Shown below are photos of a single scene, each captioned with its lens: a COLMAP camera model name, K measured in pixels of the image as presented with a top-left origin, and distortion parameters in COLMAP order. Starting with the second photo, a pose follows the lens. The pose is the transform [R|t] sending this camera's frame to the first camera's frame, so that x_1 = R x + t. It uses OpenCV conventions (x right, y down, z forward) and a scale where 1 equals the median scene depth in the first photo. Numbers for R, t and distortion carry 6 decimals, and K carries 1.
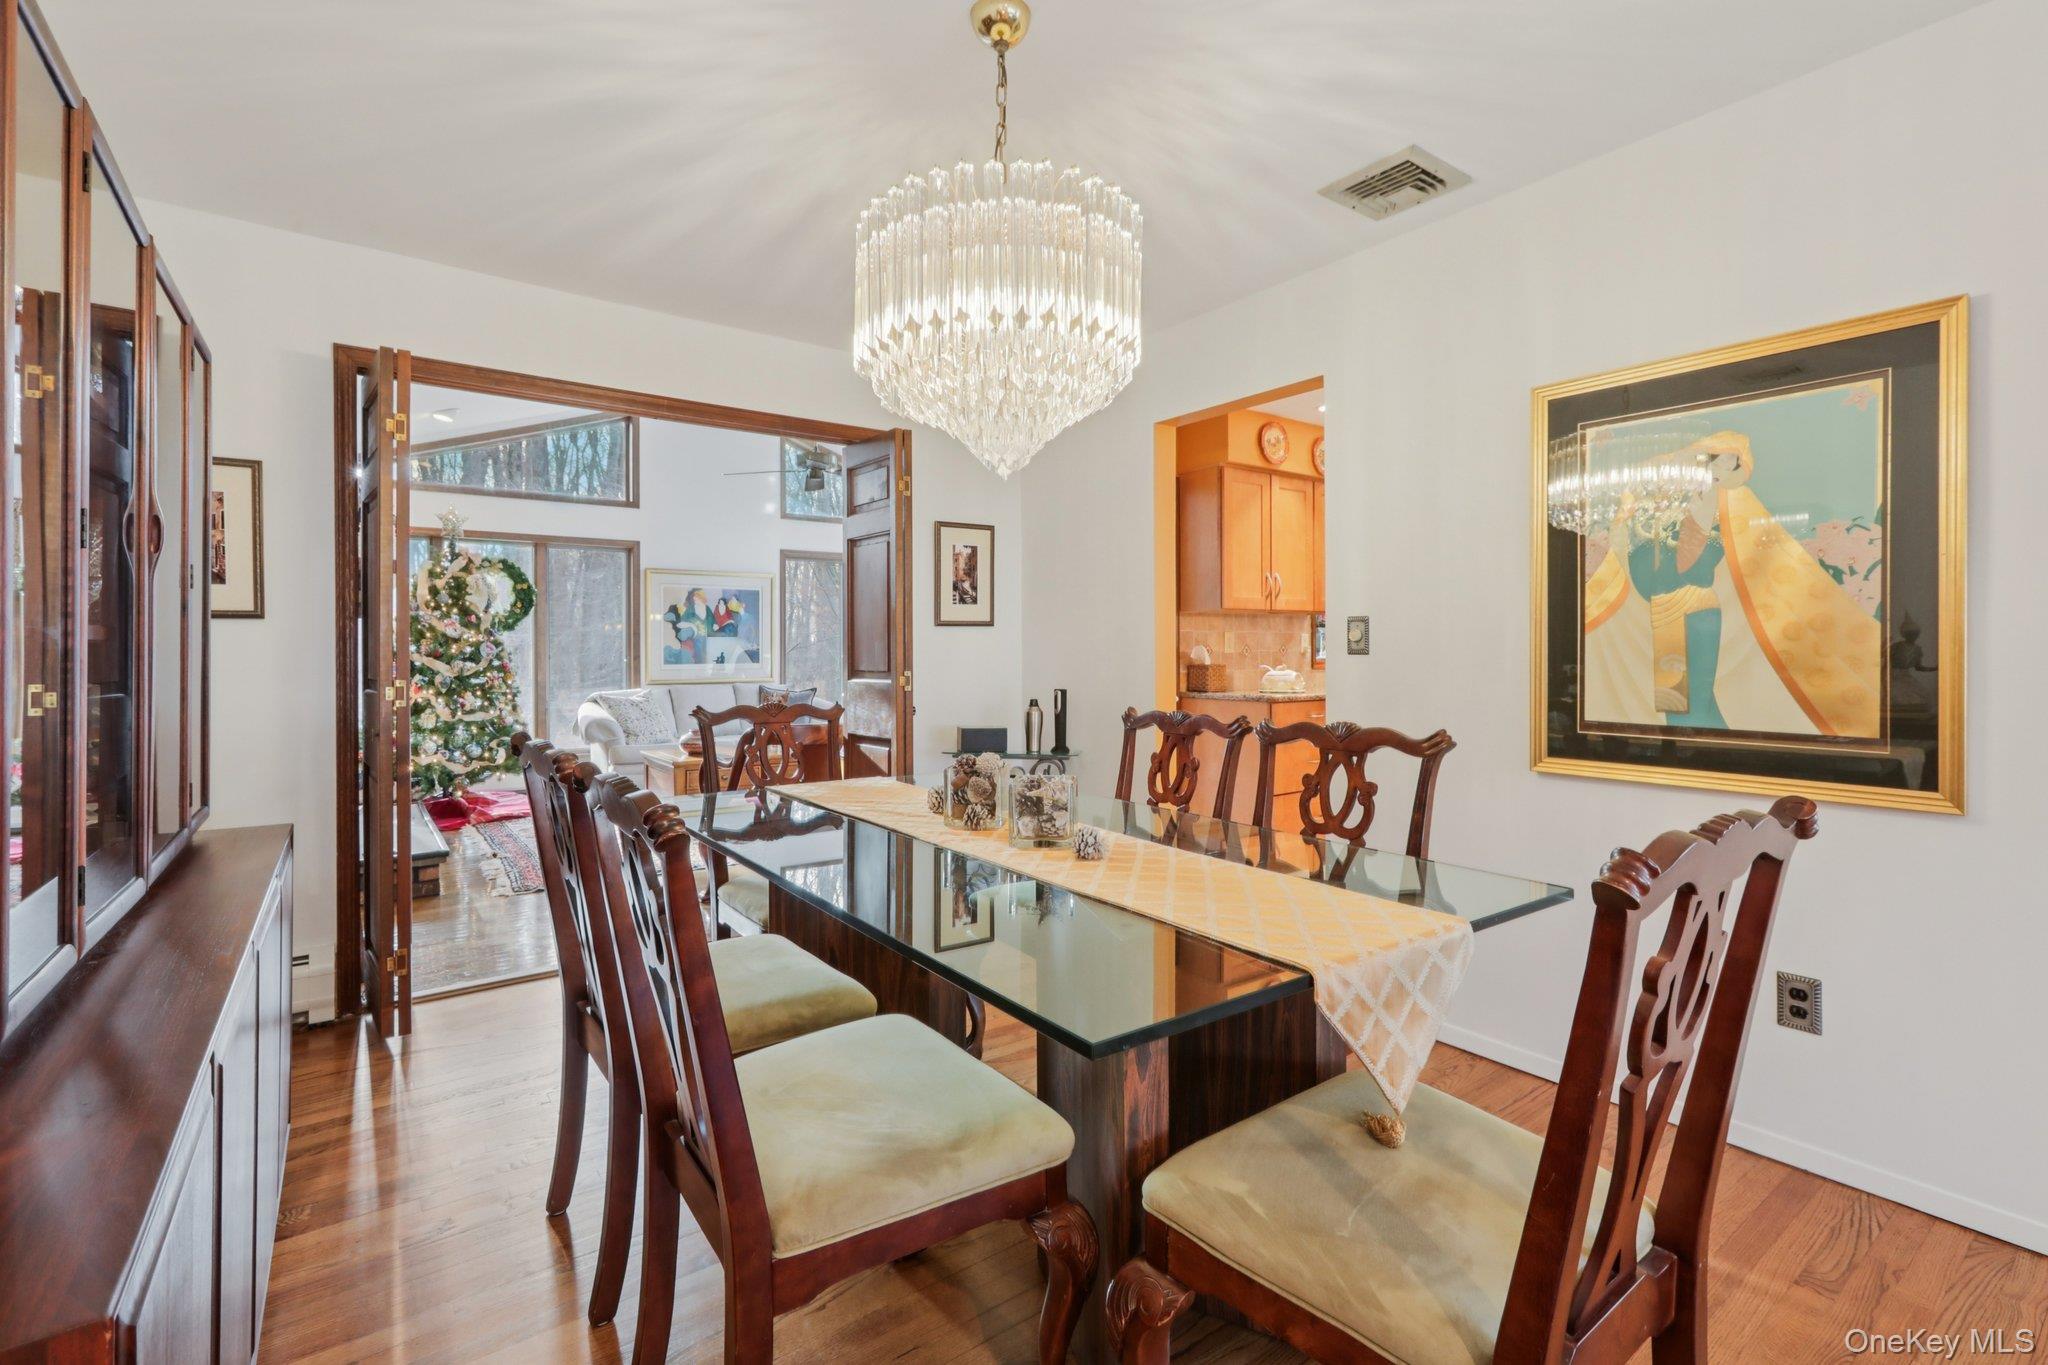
lens RADIAL K [[925.9, 0, 1022.8], [0, 925.9, 657.3], [0, 0, 1]] dist [-0.011865, -0.000106]
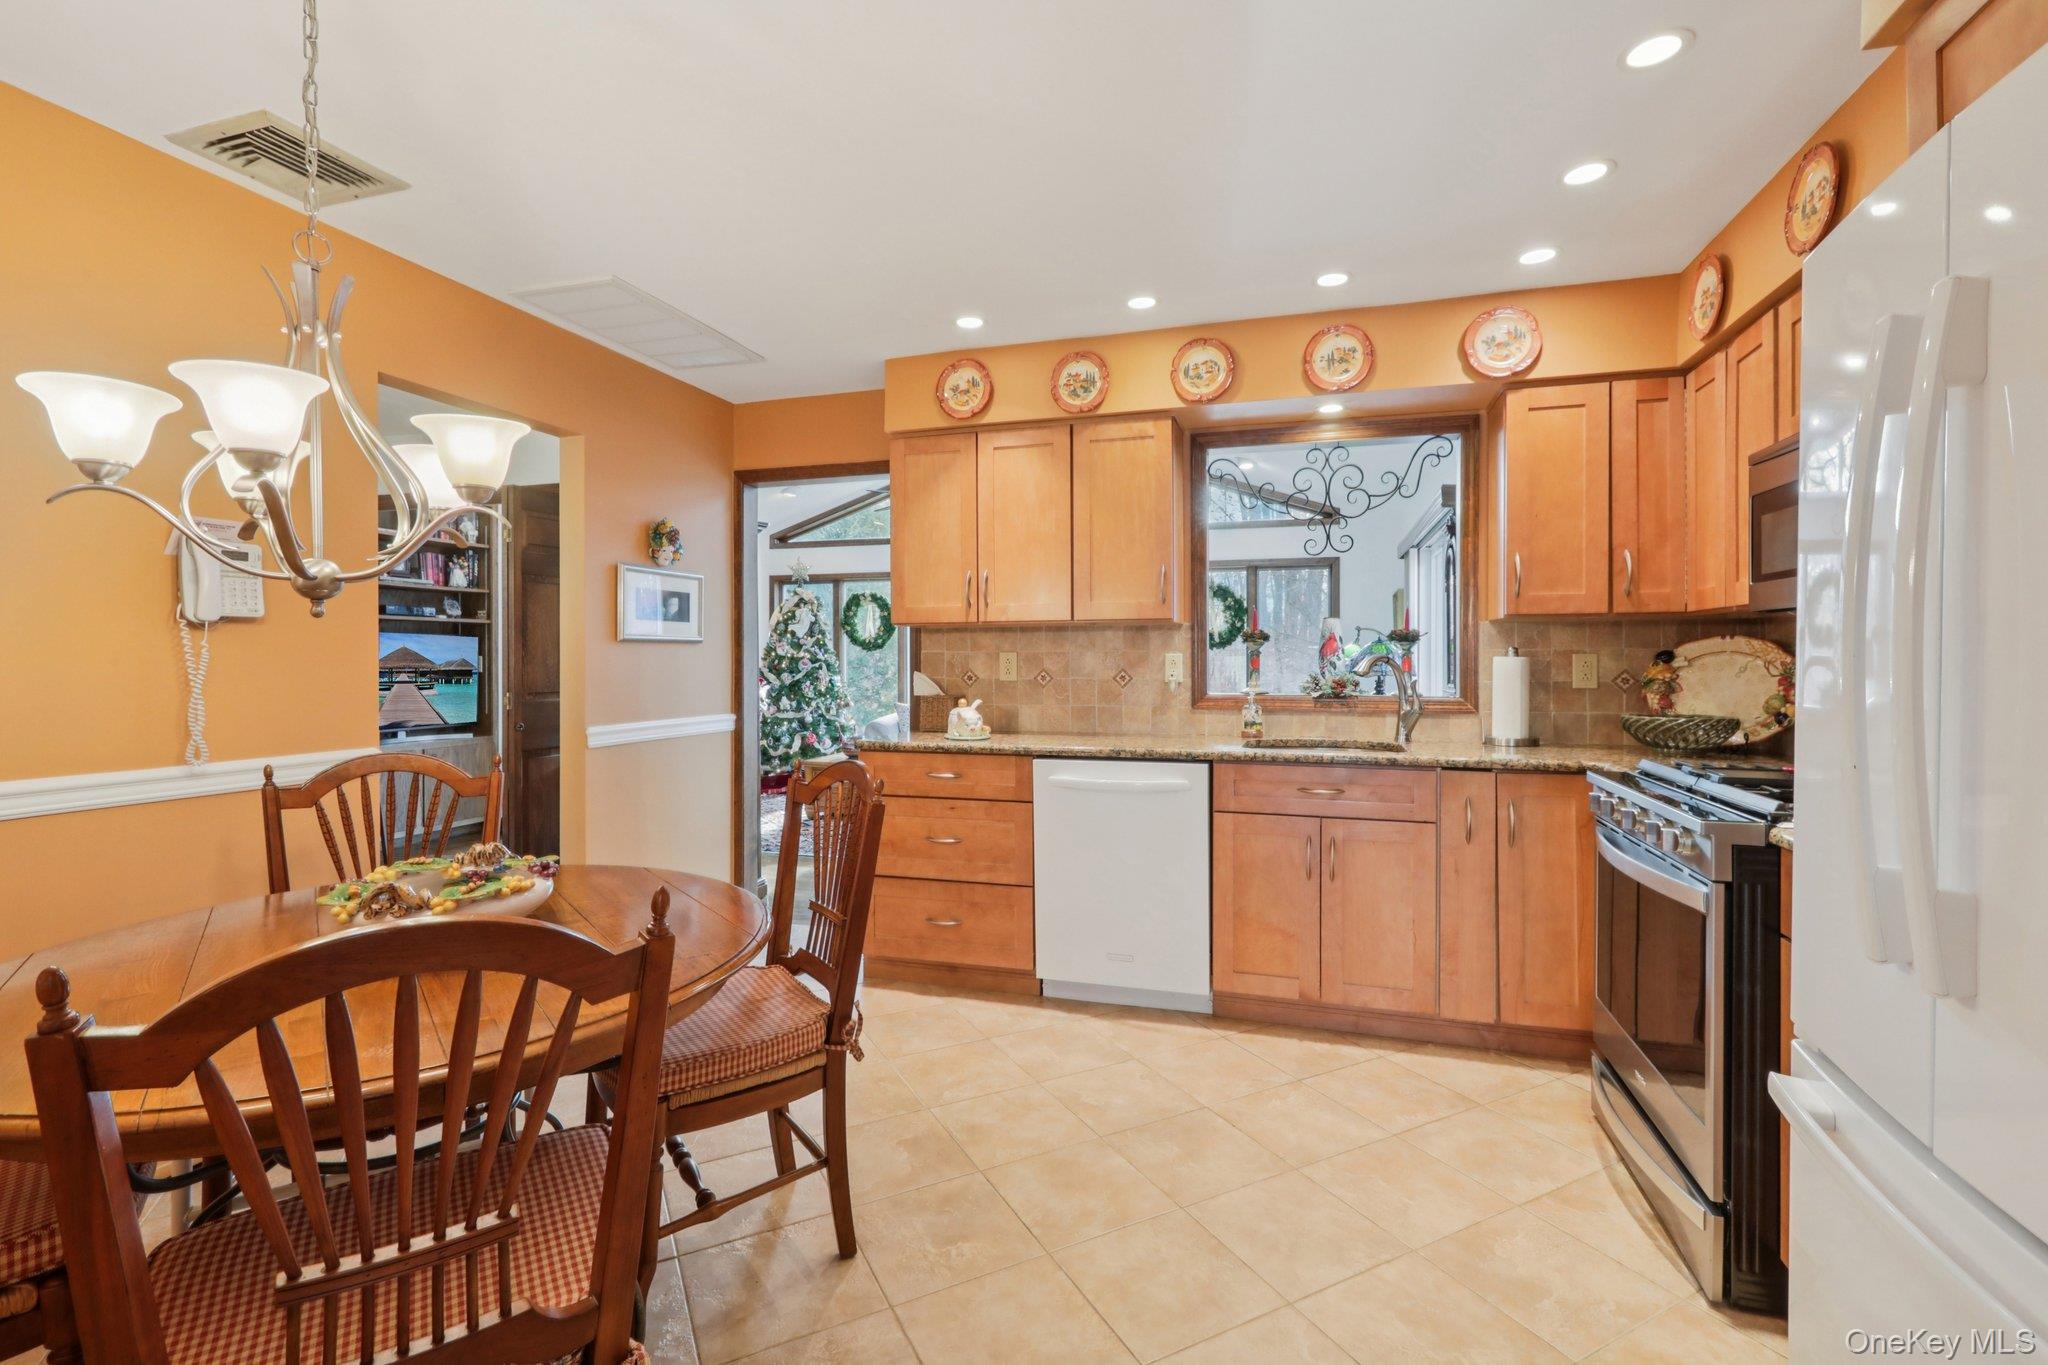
lens RADIAL K [[925.9, 0, 1022.8], [0, 925.9, 657.3], [0, 0, 1]] dist [-0.011865, -0.000106]
pose [[0.580028, 0.001610, -0.814595, 0.872252], [-0.006089, 0.999979, -0.002359, -0.022870], [0.814574, 0.006329, 0.580025, 0.620946]]
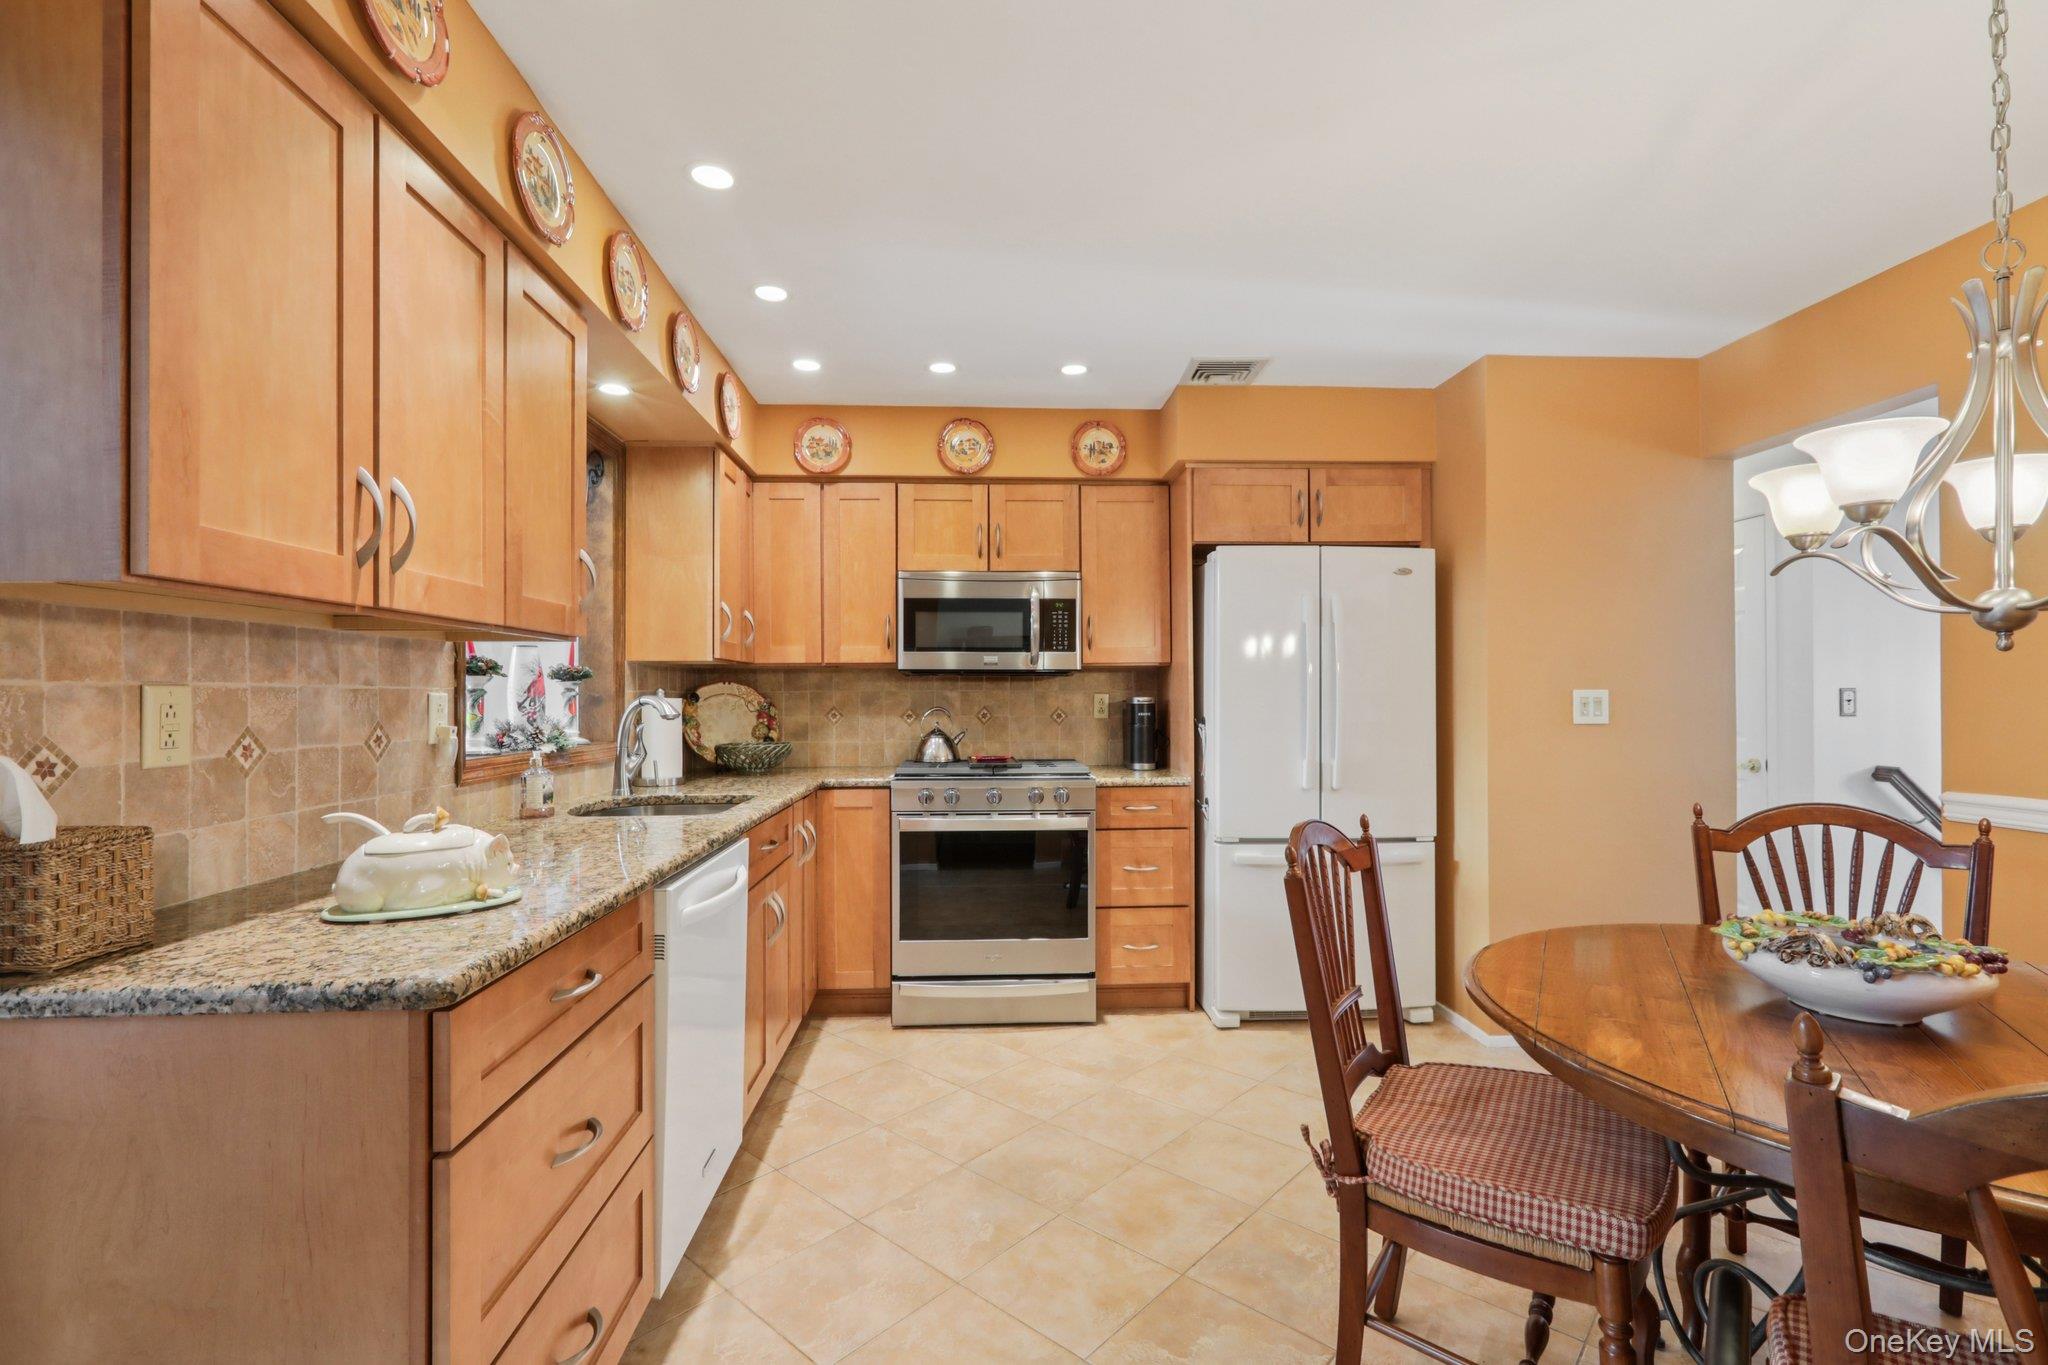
lens RADIAL K [[911.4, 0, 1028.1], [0, 911.4, 687.8], [0, 0, 1]] dist [-0.001126, -0.000469]
pose [[0.544785, 0.008878, 0.838529, 0.149851], [0.007931, 0.999845, -0.015739, -0.022047], [-0.838538, 0.015225, 0.544630, 0.700789]]
